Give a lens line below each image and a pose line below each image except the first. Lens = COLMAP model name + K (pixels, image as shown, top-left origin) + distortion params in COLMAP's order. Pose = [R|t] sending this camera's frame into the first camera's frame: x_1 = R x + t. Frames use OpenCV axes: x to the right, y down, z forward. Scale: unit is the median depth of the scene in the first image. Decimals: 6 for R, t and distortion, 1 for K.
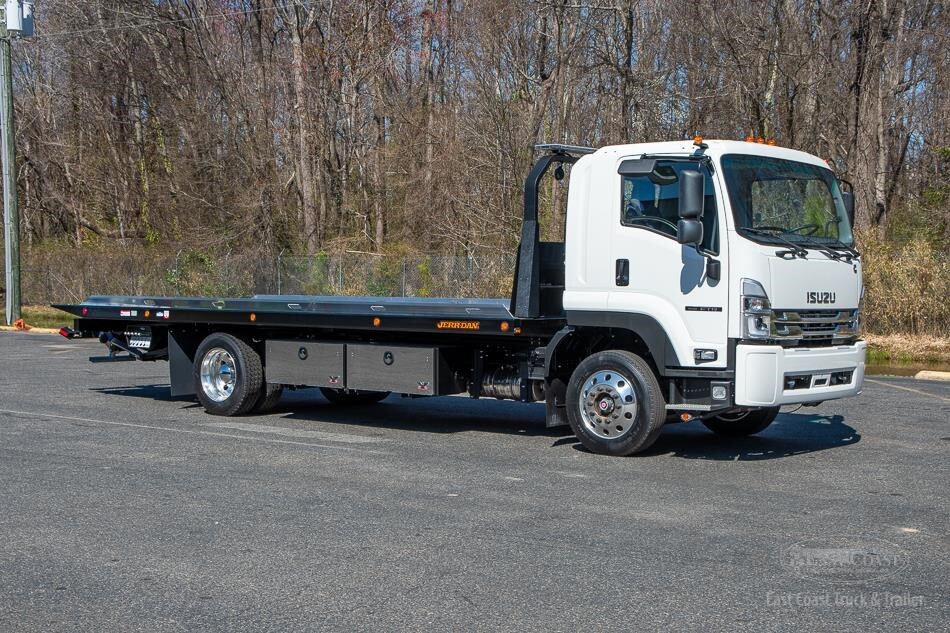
lens RADIAL K [[1256.2, 0, 475.0], [0, 1256.2, 316.5], [0, 0, 1]] dist [0.220724, 0.007794]
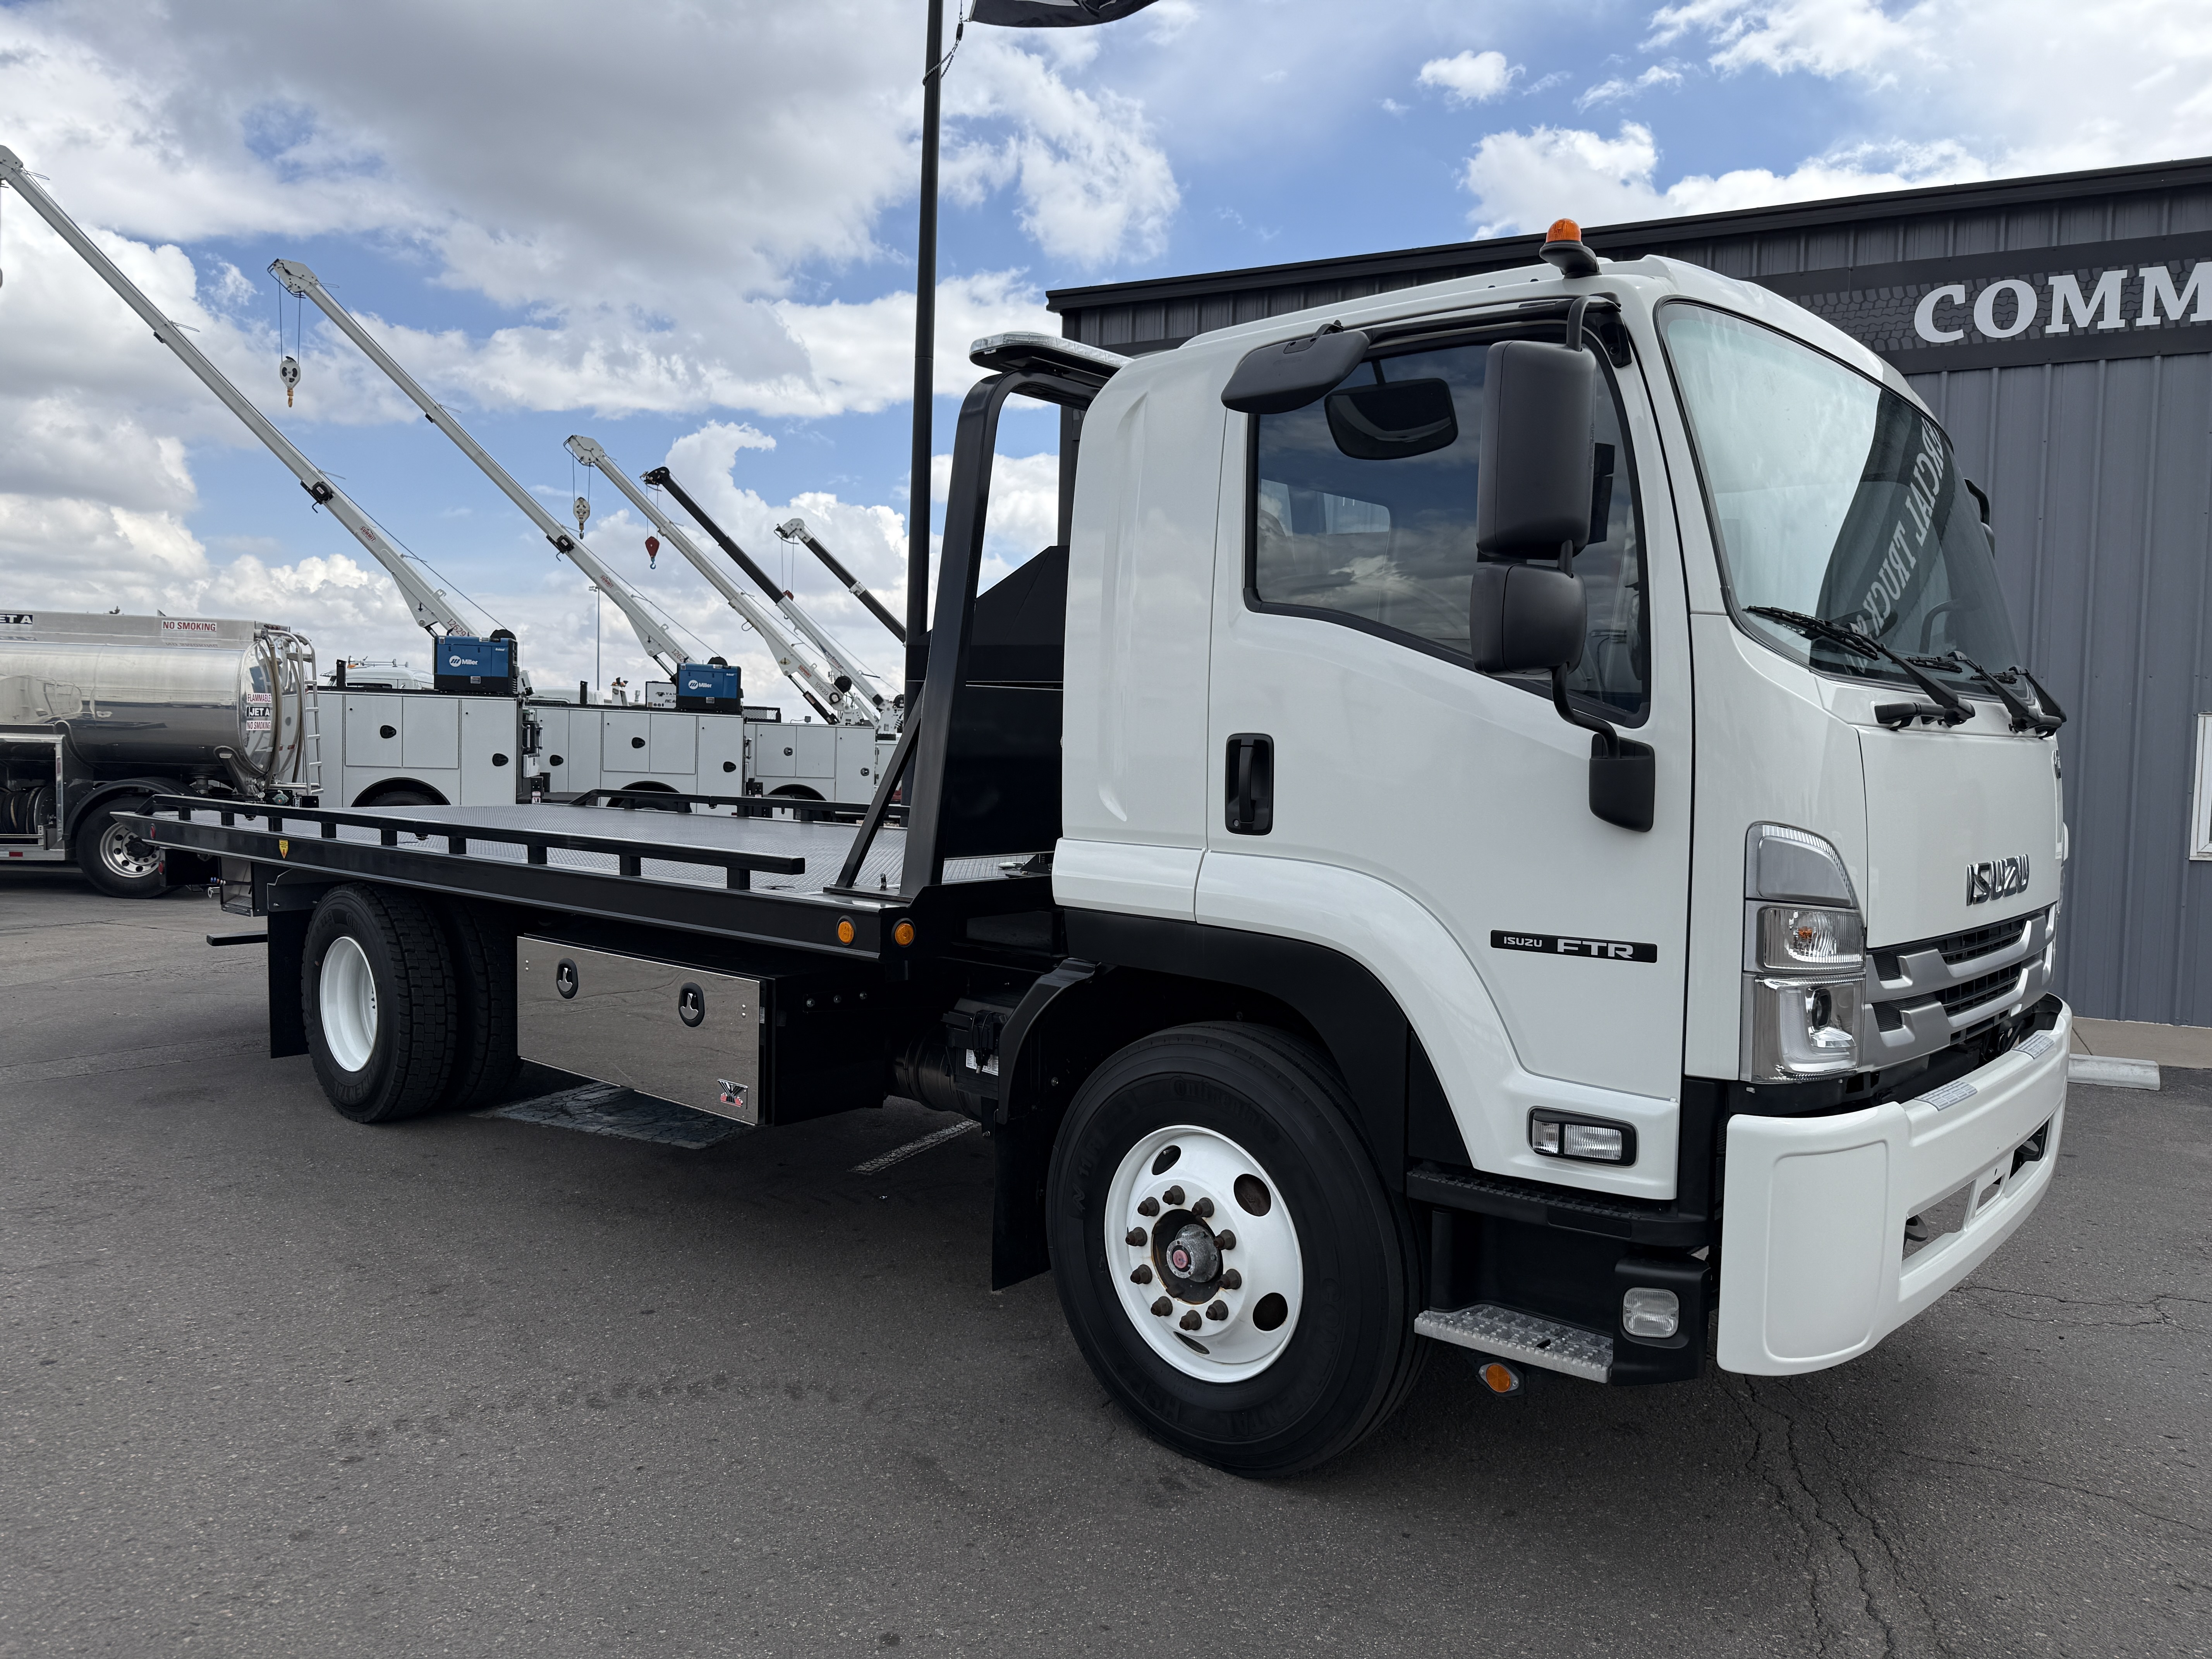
lens RADIAL K [[1531.1, 0, 1106.0], [0, 1531.1, 829.5], [0, 0, 1]] dist [0.075938, -0.000709]
pose [[0.999690, 0.000284, -0.024912, 0.097803], [0.000562, 0.999425, 0.033917, -0.037499], [0.024907, -0.033920, 0.999114, 0.696050]]
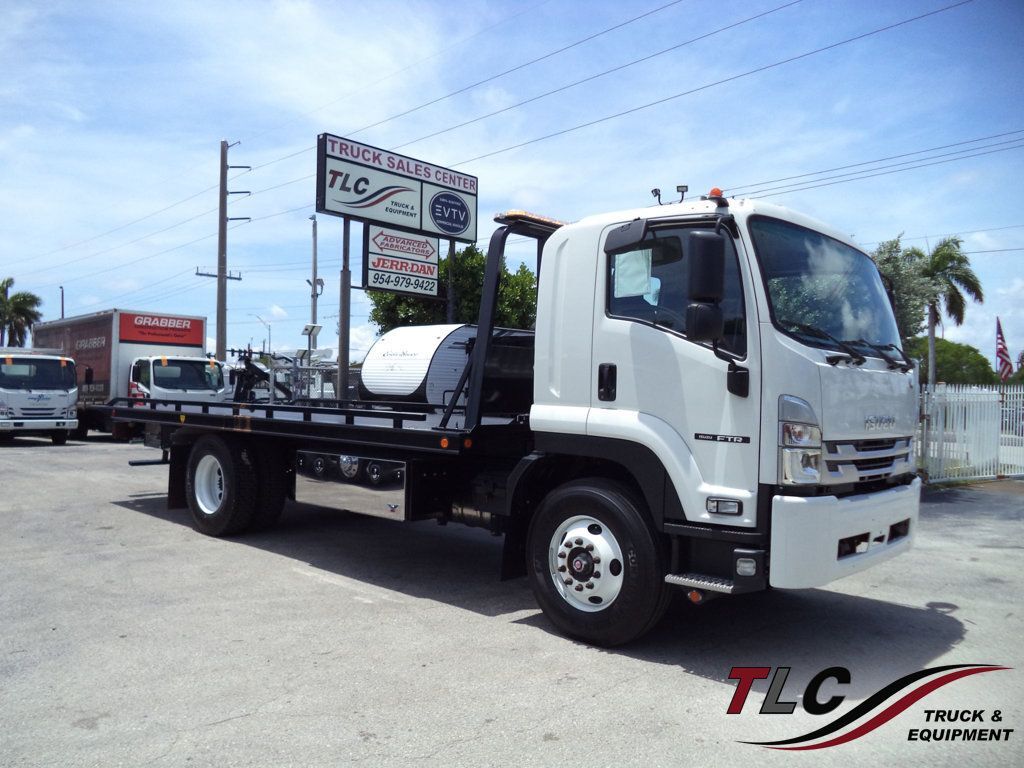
lens RADIAL K [[813.6, 0, 512.0], [0, 813.6, 384.0], [0, 0, 1]] dist [-0.007759, -0.002254]
pose [[0.999144, 0.015691, -0.038270, 0.083249], [-0.016824, 0.999424, -0.029470, -0.020050], [0.037785, 0.030088, 0.998833, 0.552021]]
